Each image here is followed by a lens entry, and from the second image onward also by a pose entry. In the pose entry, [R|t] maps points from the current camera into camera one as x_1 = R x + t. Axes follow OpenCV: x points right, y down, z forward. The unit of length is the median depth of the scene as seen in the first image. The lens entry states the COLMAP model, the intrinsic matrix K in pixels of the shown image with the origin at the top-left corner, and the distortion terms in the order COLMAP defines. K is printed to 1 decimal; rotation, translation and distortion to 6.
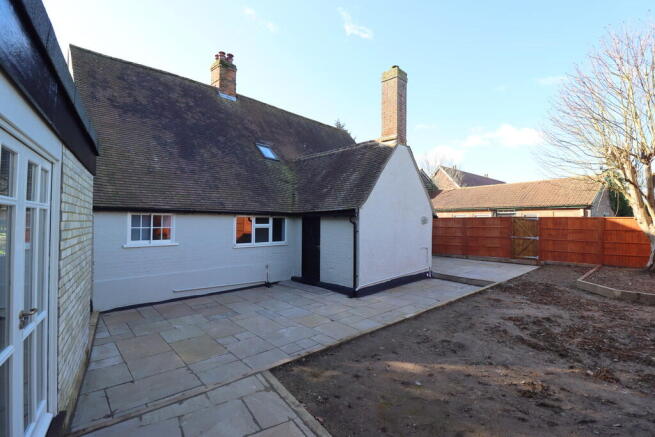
lens RADIAL K [[309.7, 0, 330.0], [0, 309.7, 217.7], [0, 0, 1]] dist [-0.013811, -0.001120]
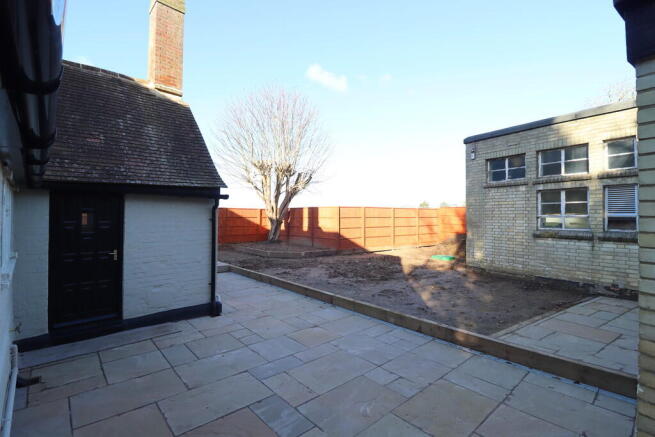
lens RADIAL K [[309.7, 0, 332.4], [0, 309.7, 219.5], [0, 0, 1]] dist [-0.013811, -0.001120]
pose [[-0.010541, -0.017114, 0.999798, -0.791788], [-0.016817, 0.999715, 0.016935, 0.035418], [-0.999803, -0.016635, -0.010825, 0.957027]]
